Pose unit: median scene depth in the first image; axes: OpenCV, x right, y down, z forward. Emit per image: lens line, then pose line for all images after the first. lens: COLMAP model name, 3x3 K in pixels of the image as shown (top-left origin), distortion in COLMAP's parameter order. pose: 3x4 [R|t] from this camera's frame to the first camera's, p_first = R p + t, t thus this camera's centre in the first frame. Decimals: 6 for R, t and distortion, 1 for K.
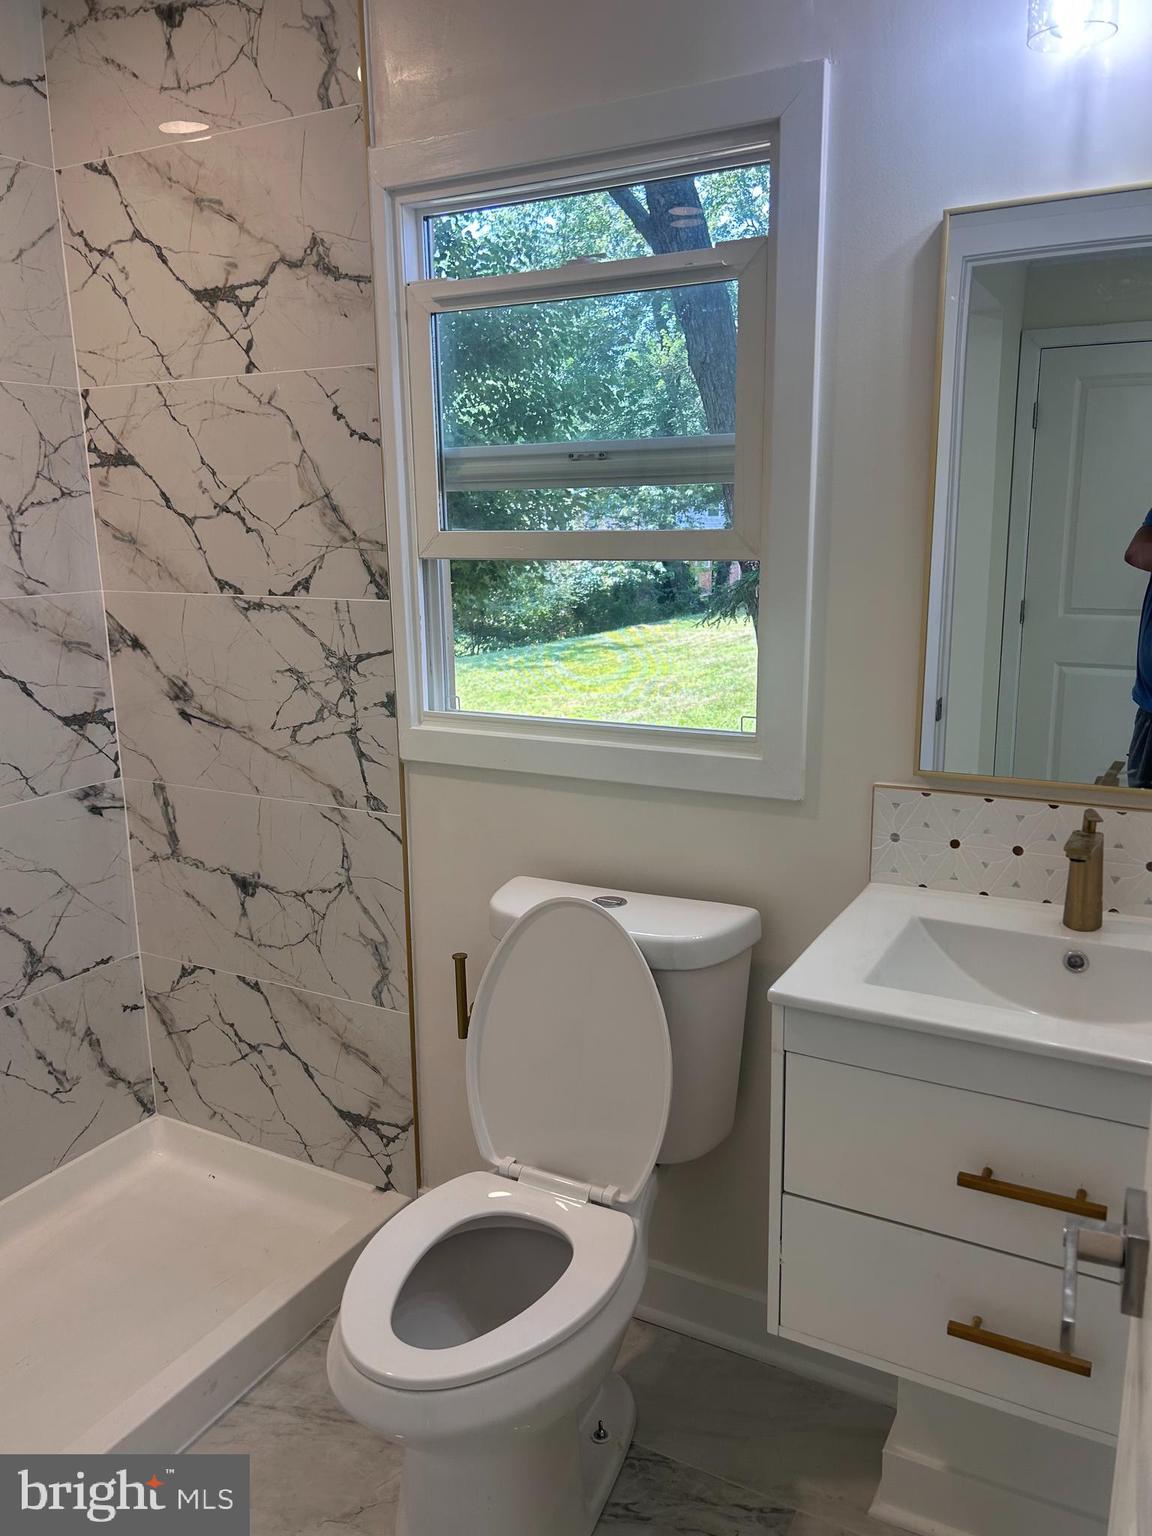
lens RADIAL K [[1171.3, 0, 576.0], [0, 1171.3, 768.0], [0, 0, 1]] dist [0.005572, -0.001838]
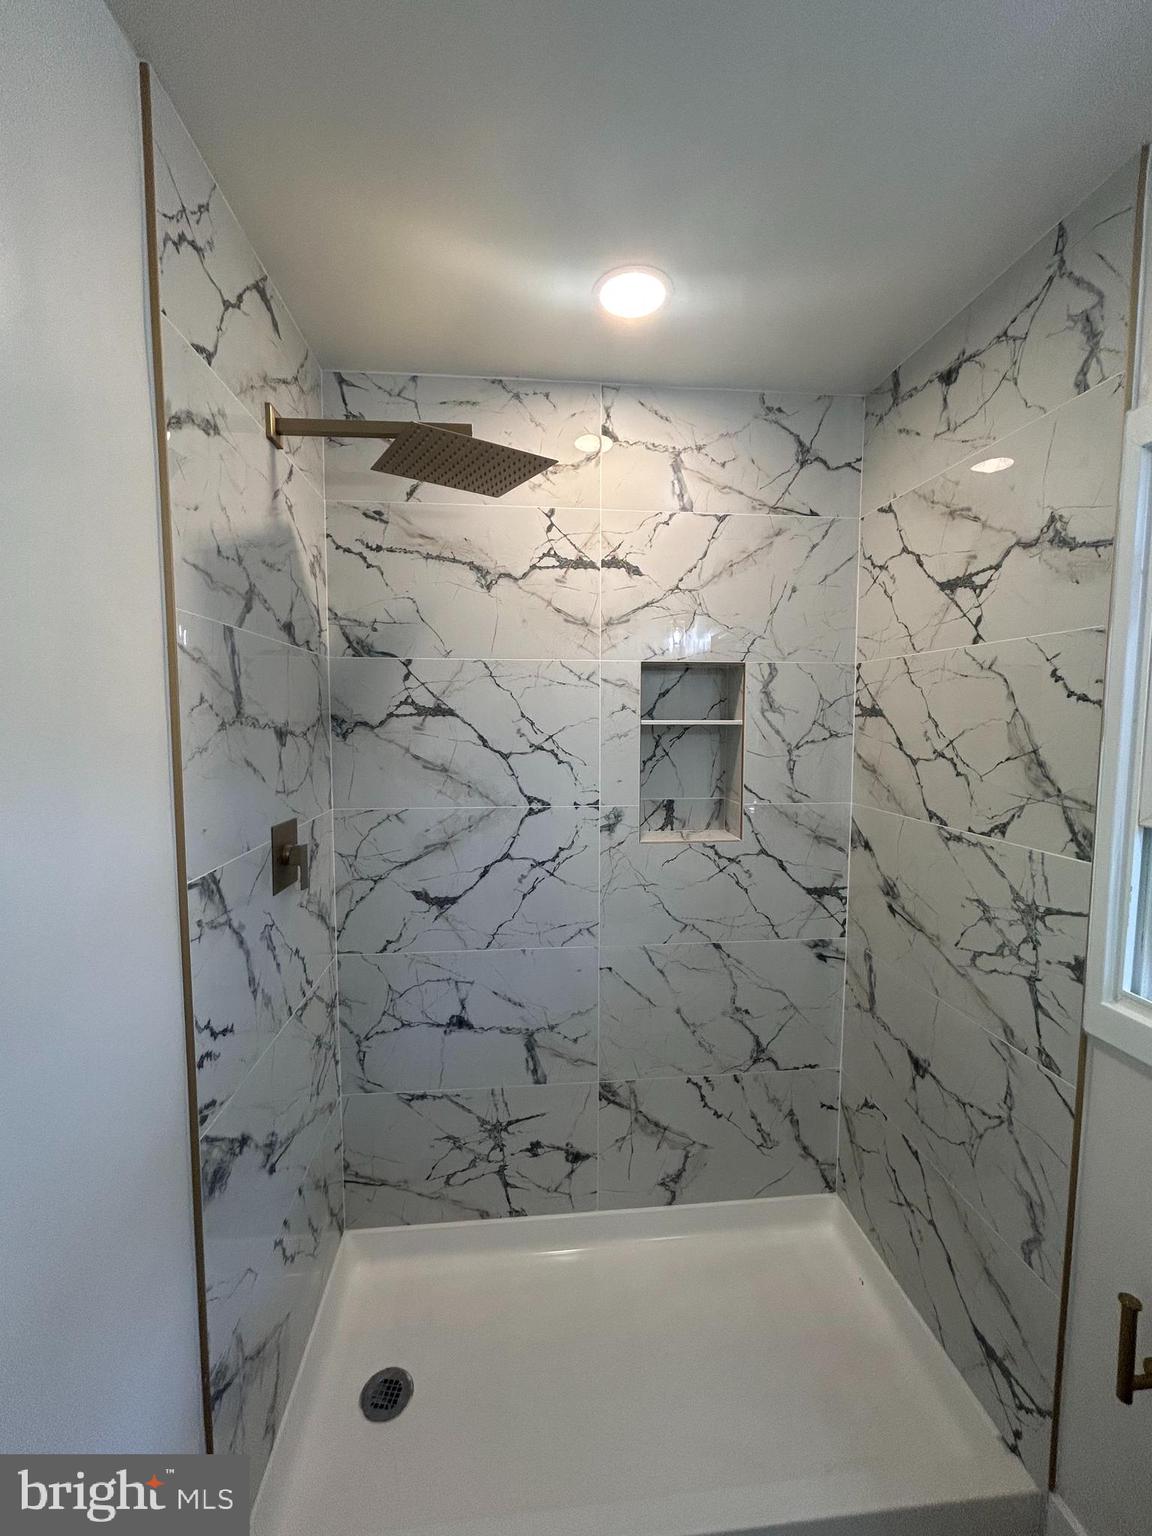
lens RADIAL K [[624.9, 0, 576.0], [0, 624.9, 768.0], [0, 0, 1]] dist [-0.008894, 0.009841]
pose [[0.580218, 0.080295, -0.810494, 0.003418], [-0.187623, 0.981541, -0.037075, -0.114215], [0.792556, 0.173579, 0.584573, 0.332524]]
